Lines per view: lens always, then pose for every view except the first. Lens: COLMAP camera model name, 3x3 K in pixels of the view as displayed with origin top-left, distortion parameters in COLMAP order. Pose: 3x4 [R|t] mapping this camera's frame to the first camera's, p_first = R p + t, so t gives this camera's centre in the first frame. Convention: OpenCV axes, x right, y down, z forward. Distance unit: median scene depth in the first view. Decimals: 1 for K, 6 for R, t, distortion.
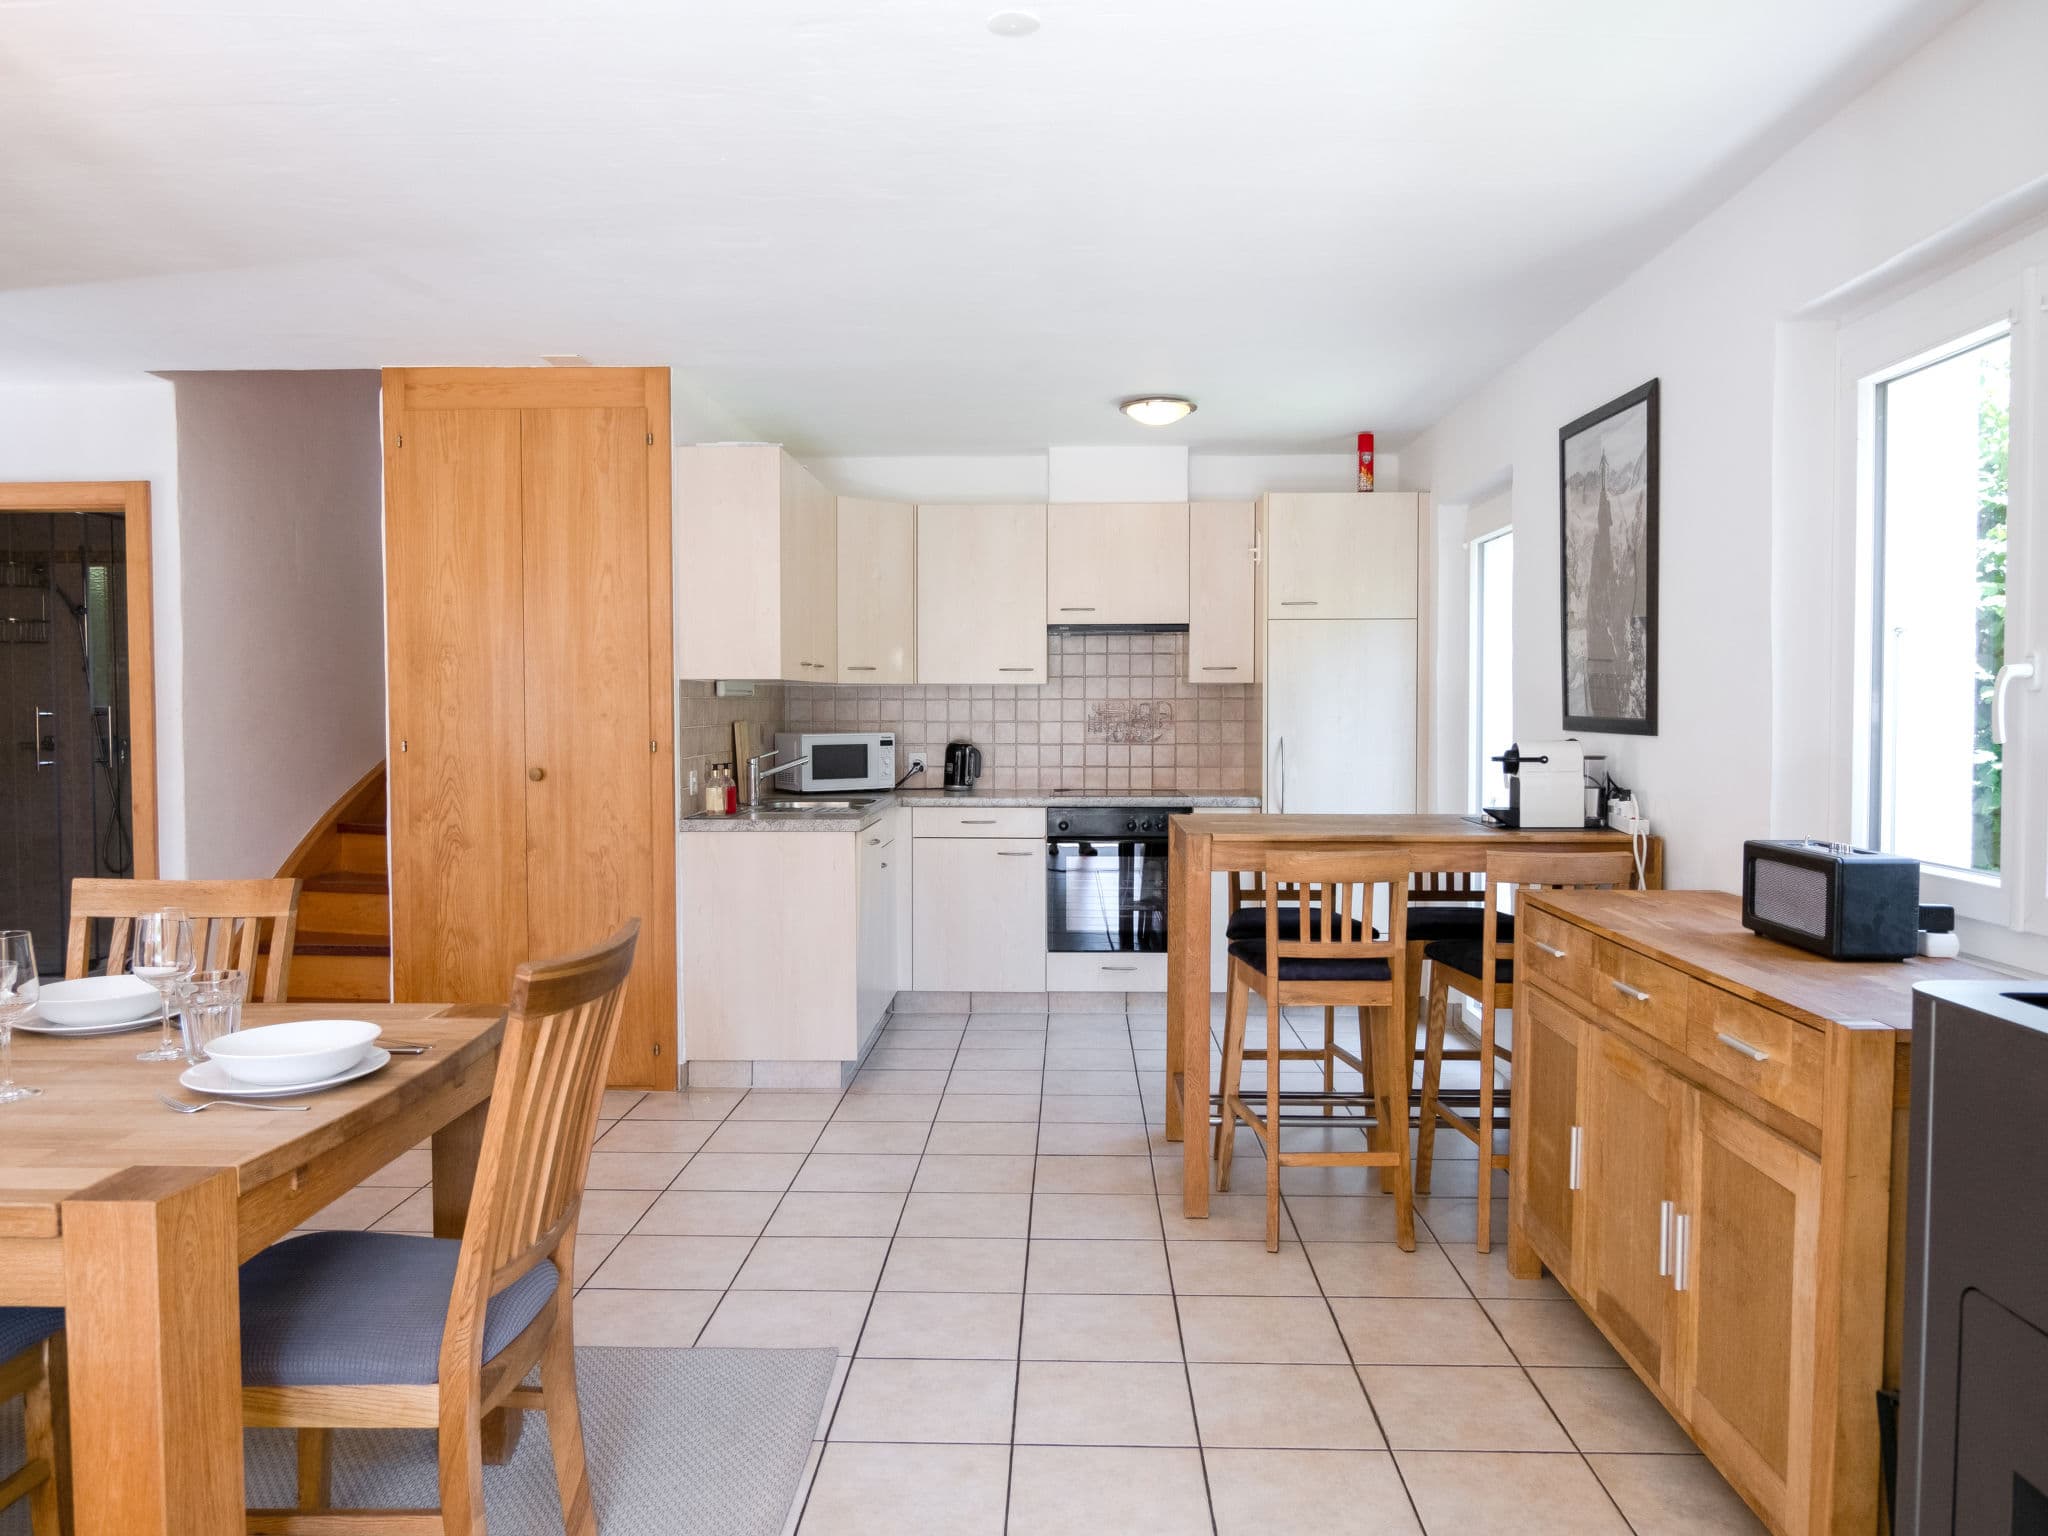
lens RADIAL K [[1493.2, 0, 1022.9], [0, 1493.2, 773.3], [0, 0, 1]] dist [0.008215, 0.001500]
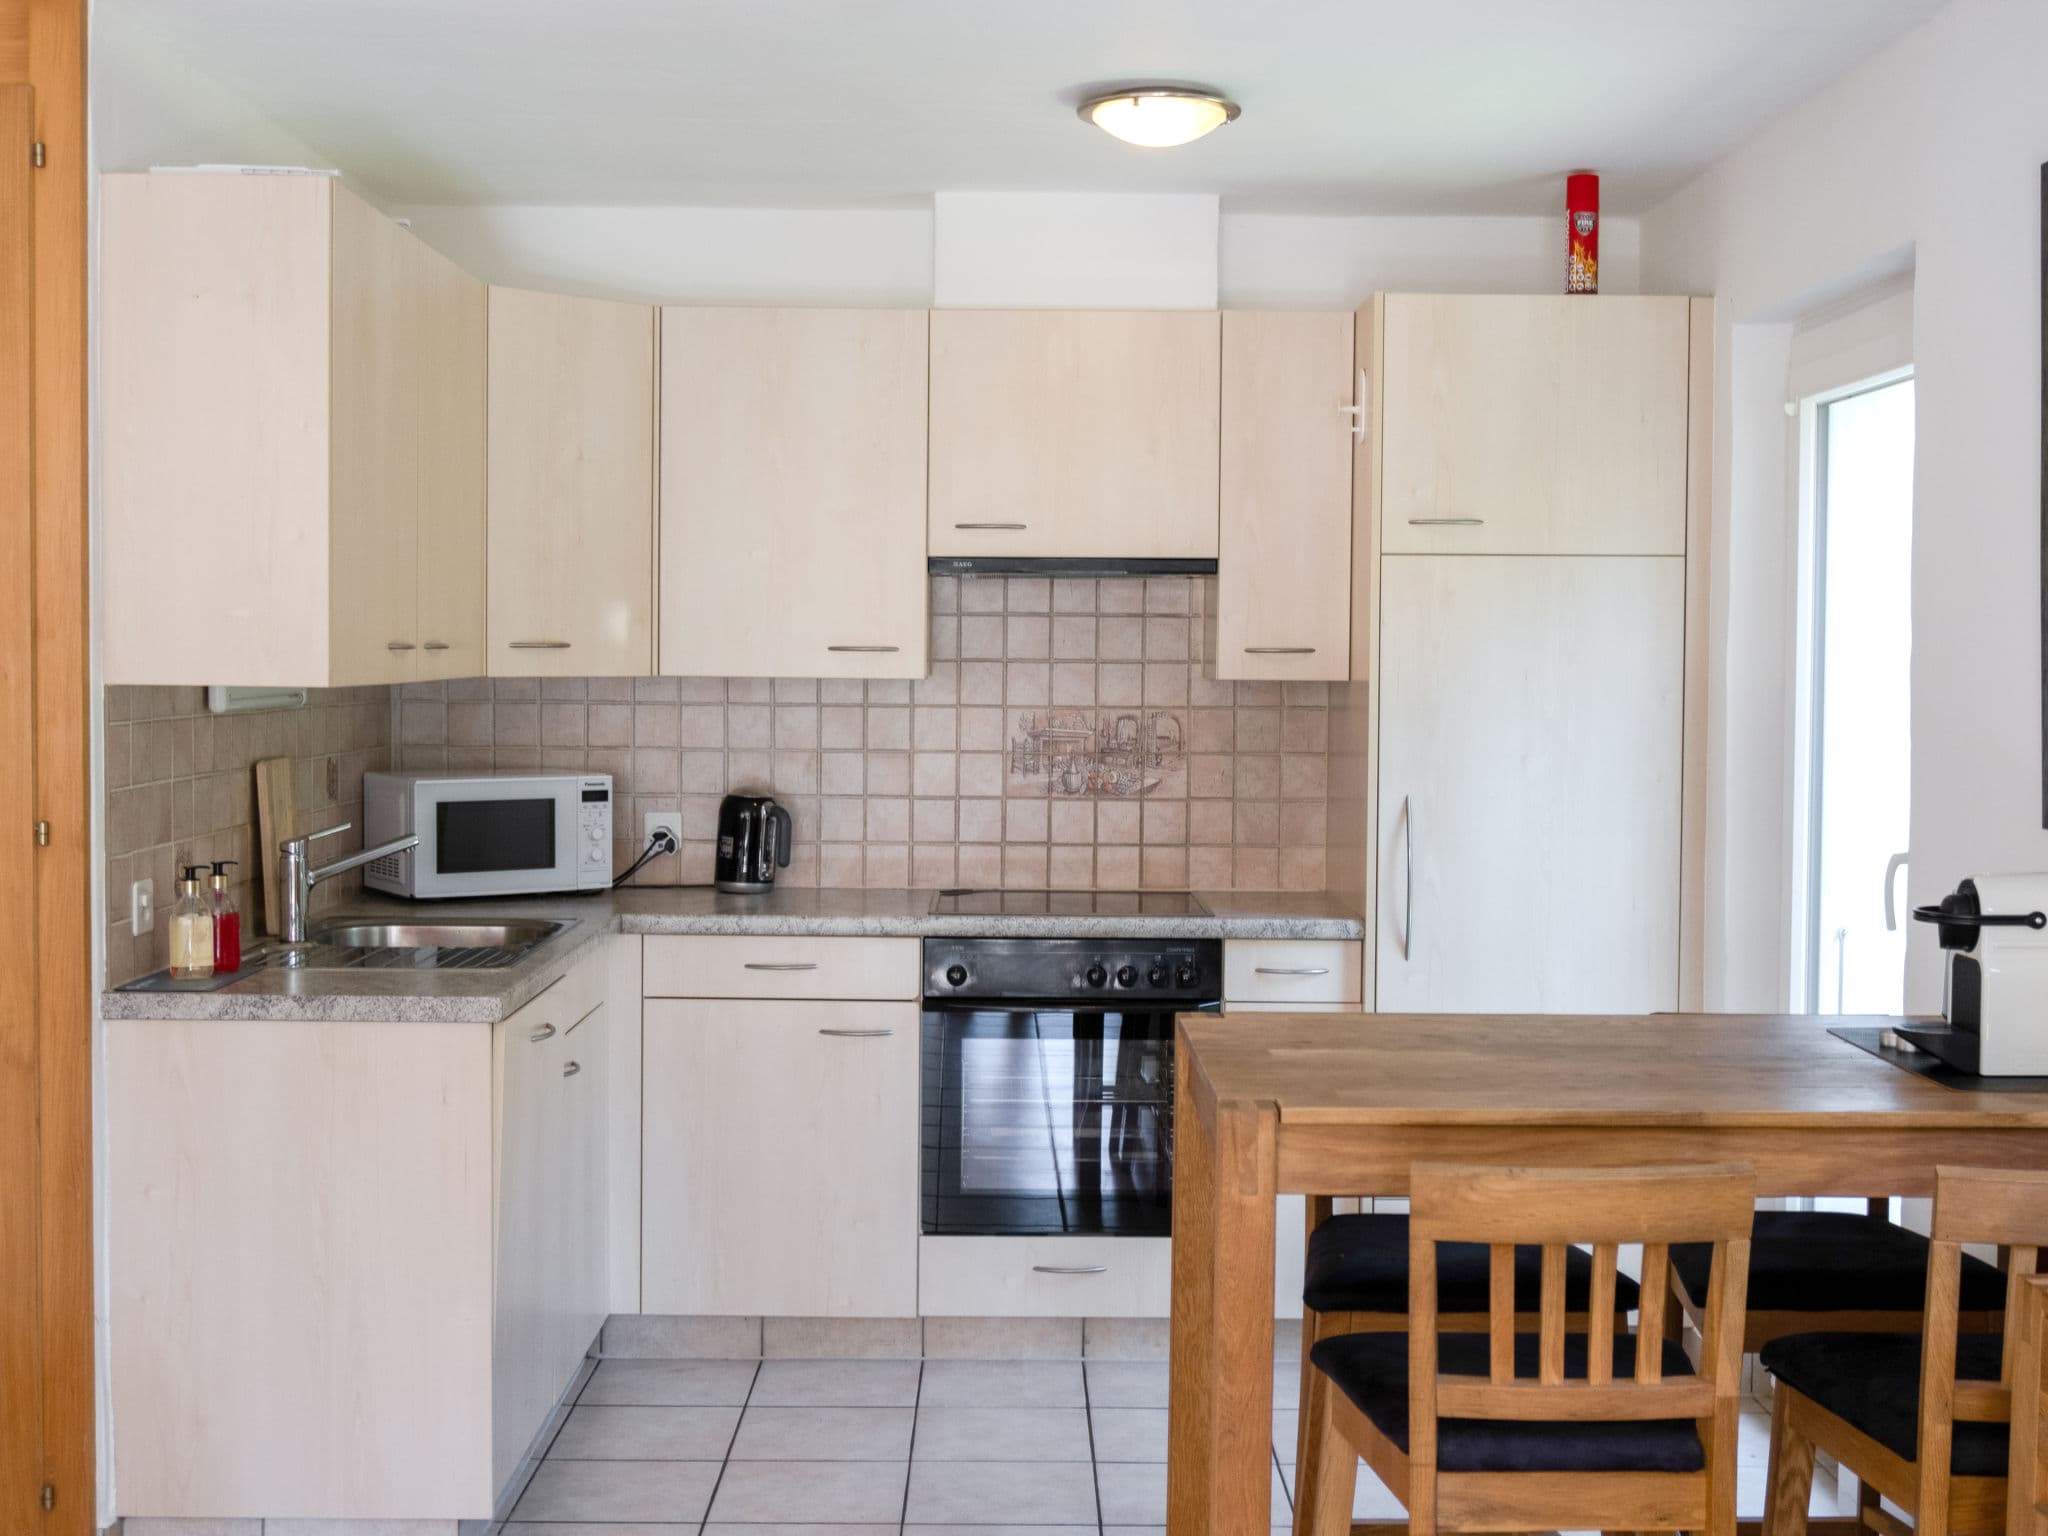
lens RADIAL K [[2661.6, 0, 1026.2], [0, 2661.6, 766.6], [0, 0, 1]] dist [0.032553, 0.000000]
pose [[0.999068, 0.007483, 0.042516, 0.012533], [-0.007264, 0.999960, -0.005286, -0.028082], [-0.042554, 0.004972, 0.999082, 0.138259]]
